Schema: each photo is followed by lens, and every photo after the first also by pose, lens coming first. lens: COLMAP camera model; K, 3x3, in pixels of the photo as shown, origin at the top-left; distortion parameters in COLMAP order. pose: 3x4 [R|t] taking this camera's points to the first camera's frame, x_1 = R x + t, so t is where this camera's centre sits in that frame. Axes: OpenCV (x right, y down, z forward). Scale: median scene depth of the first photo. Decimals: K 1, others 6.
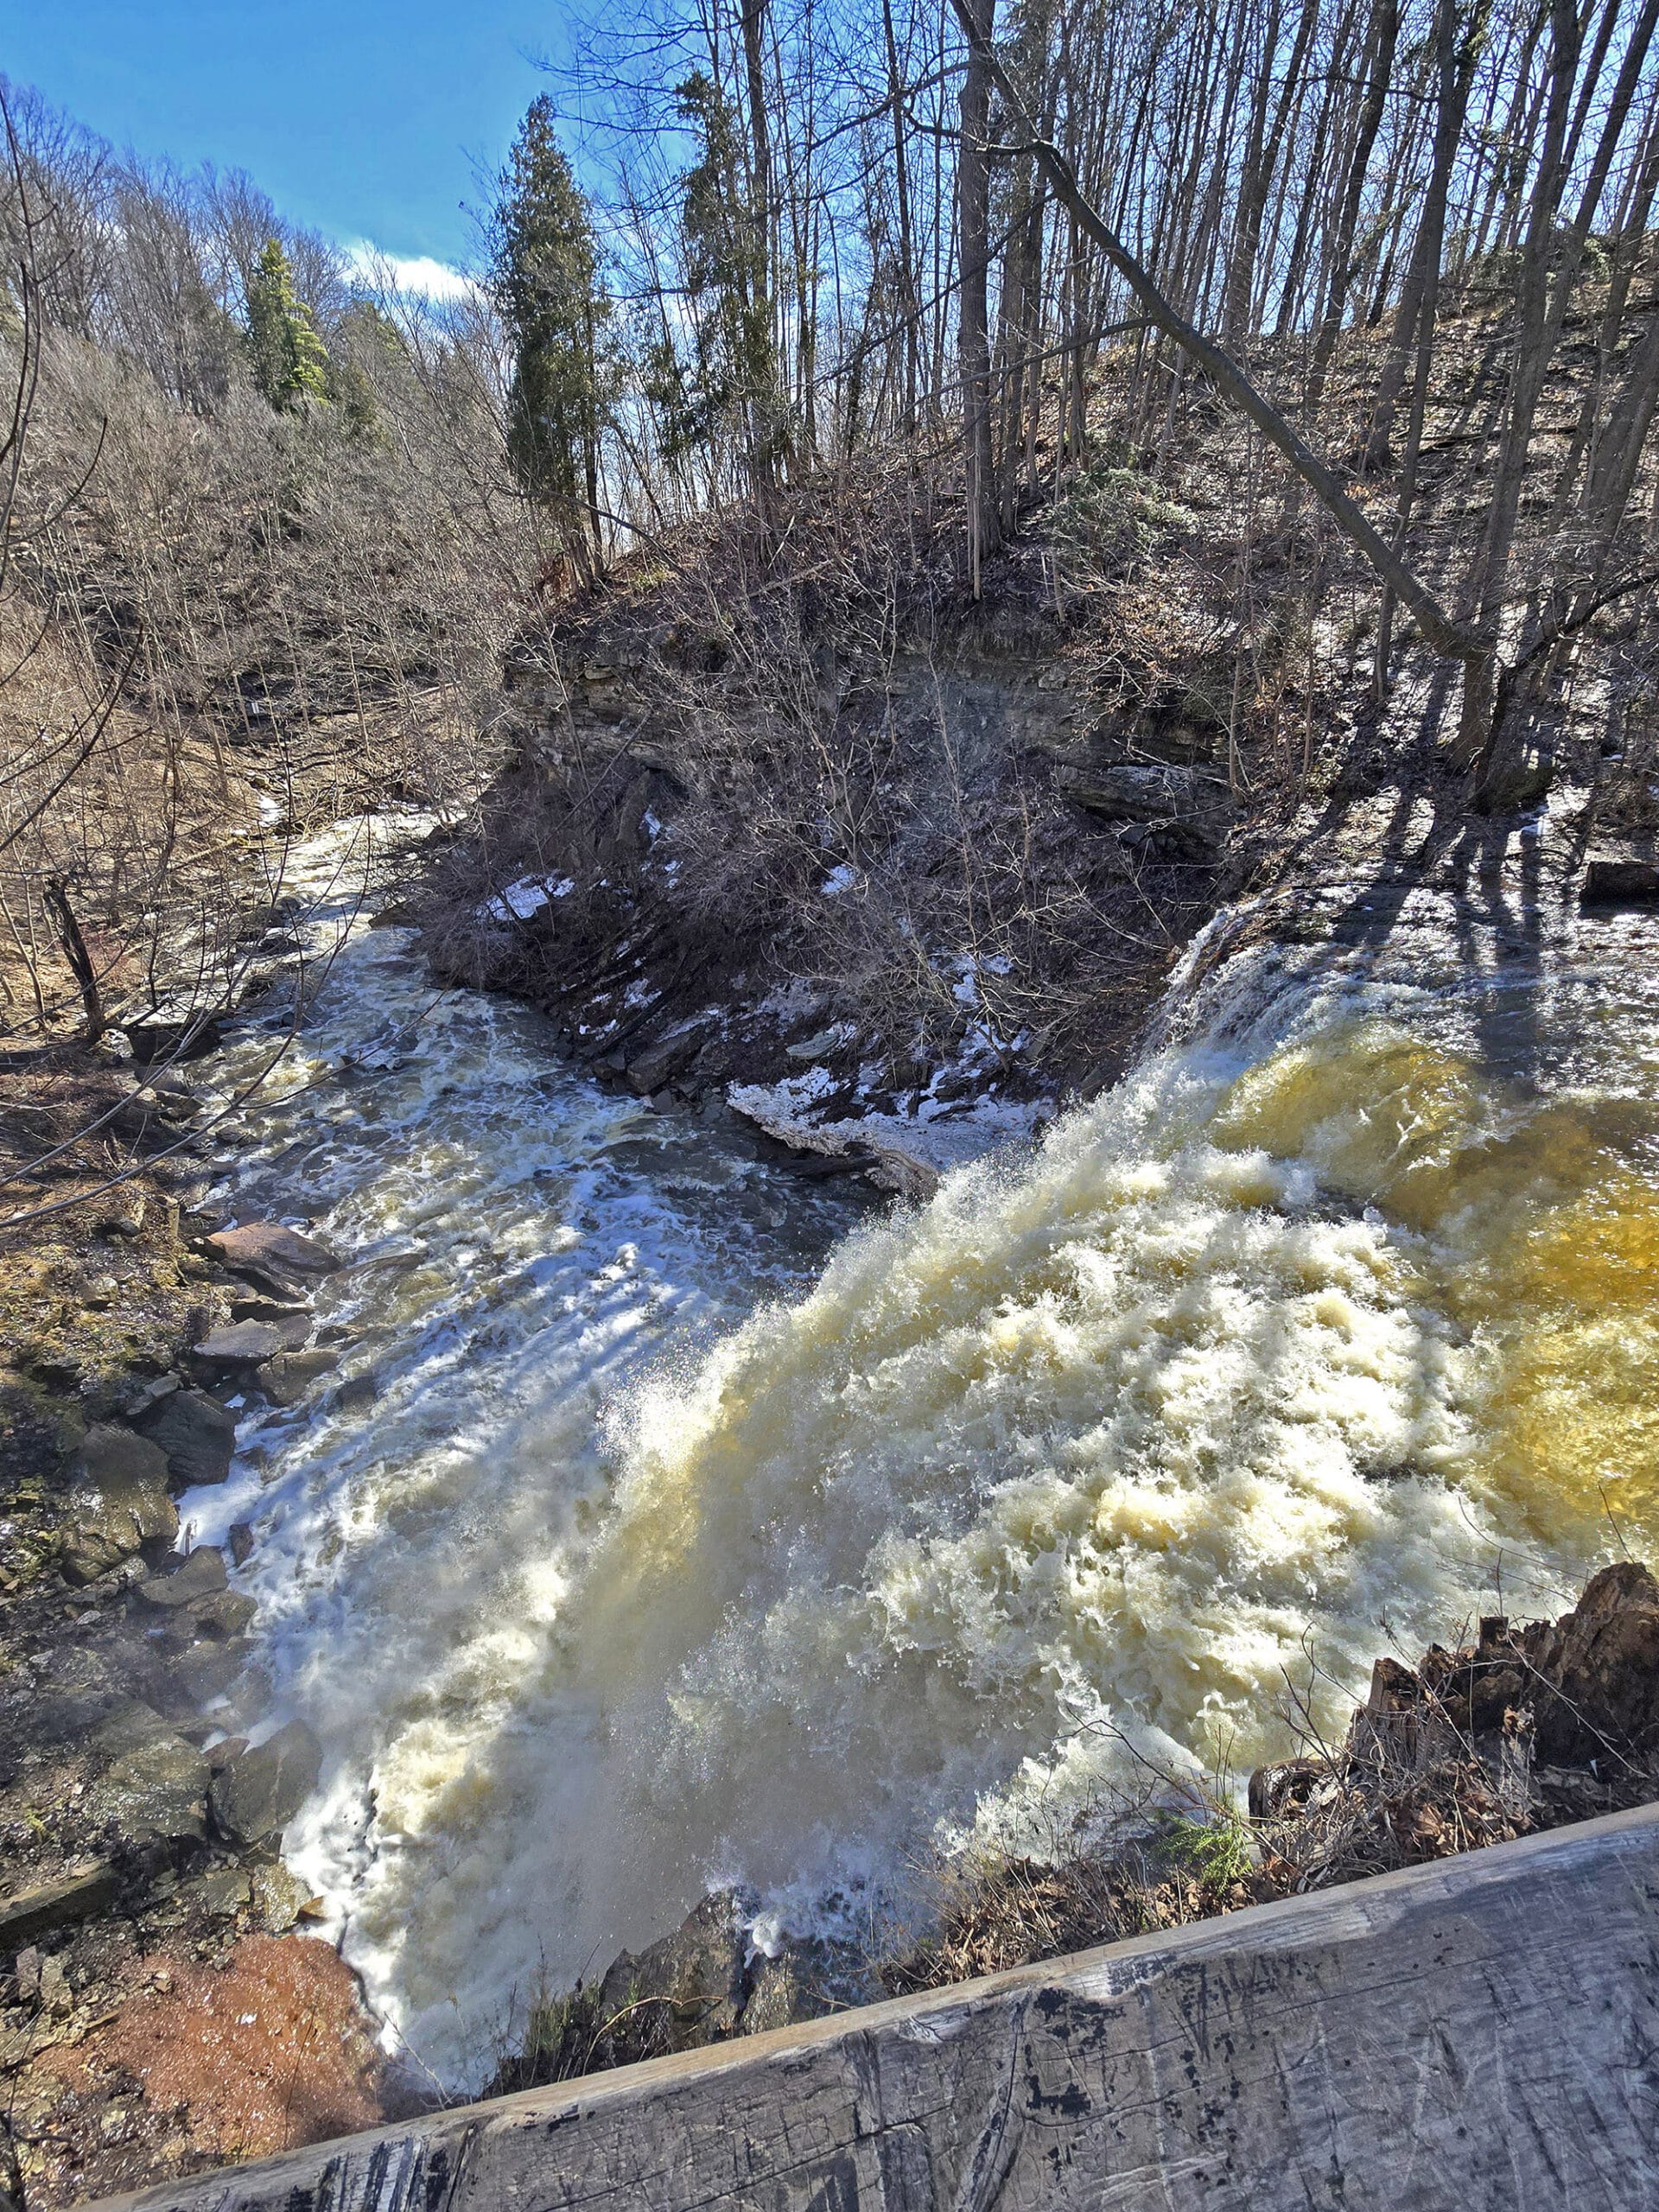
lens RADIAL K [[918.1, 0, 820.7], [0, 918.1, 1101.5], [0, 0, 1]] dist [-0.001110, 0.000675]
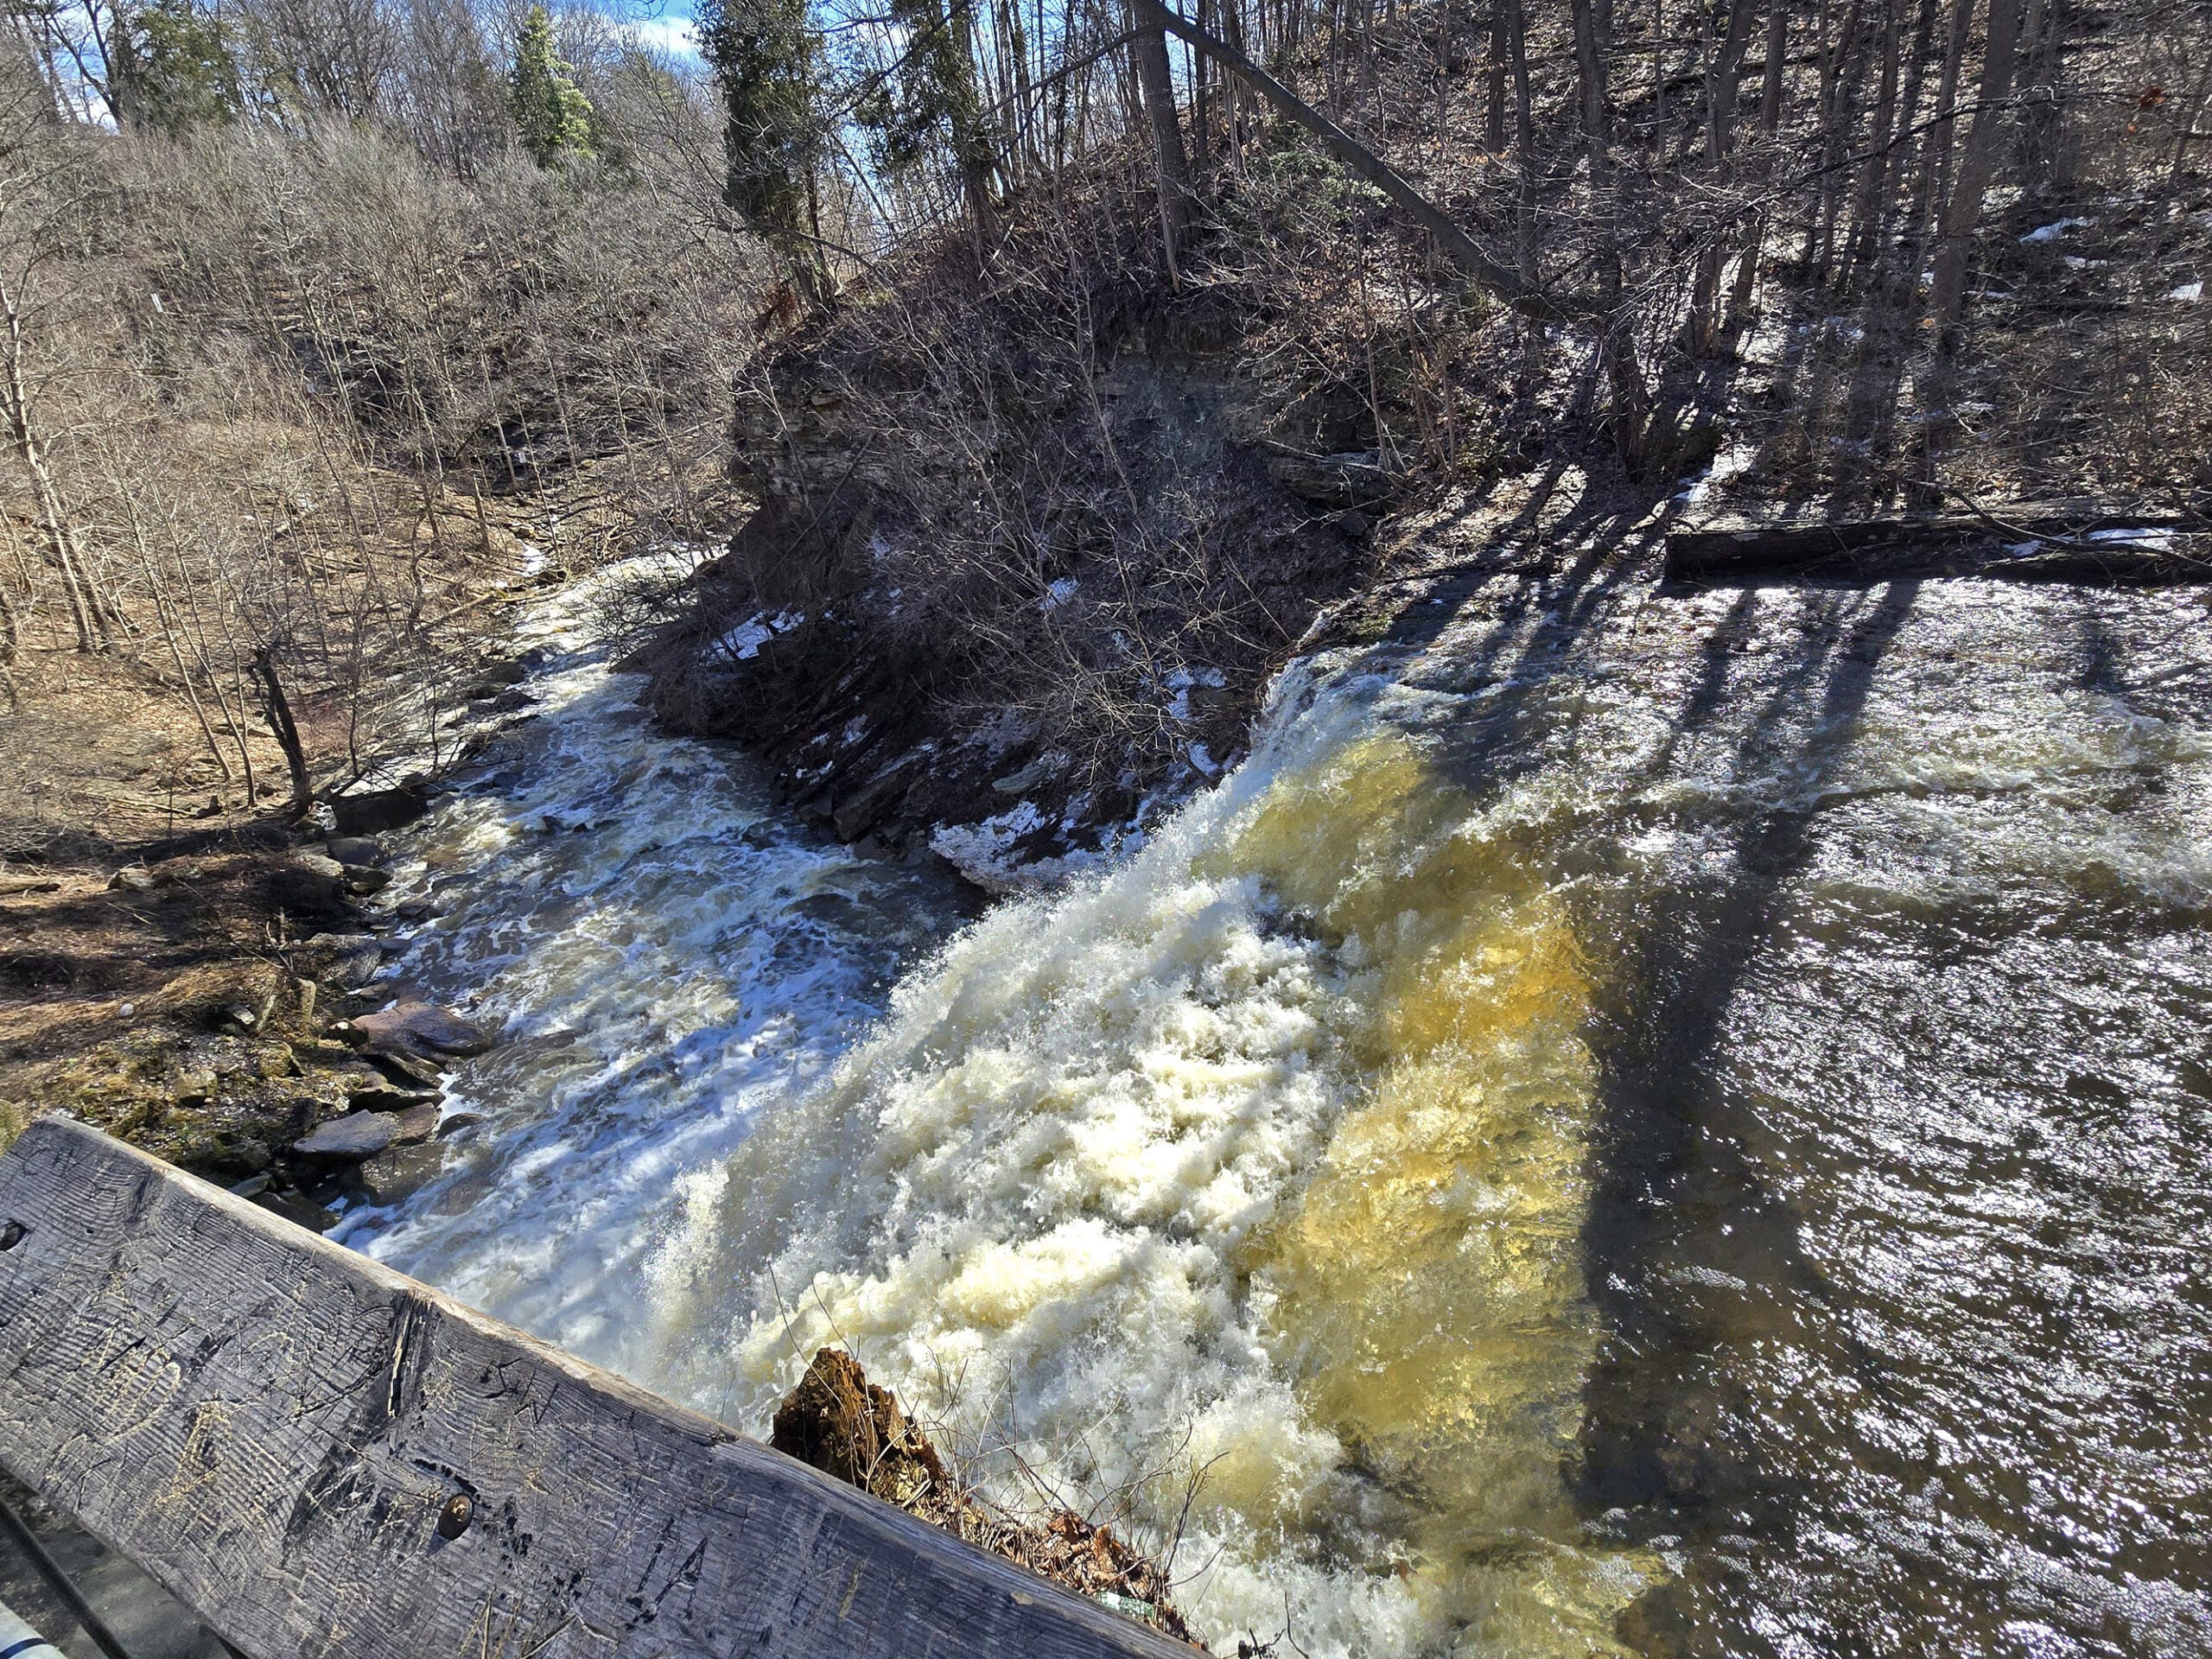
lens RADIAL K [[1033.6, 0, 1113.4], [0, 1033.6, 731.7], [0, 0, 1]] dist [0.002236, 0.000225]
pose [[0.995497, -0.059382, -0.073891, 0.142708], [0.051777, 0.993549, -0.100892, 0.001051], [0.079406, 0.096612, 0.992150, -0.008354]]
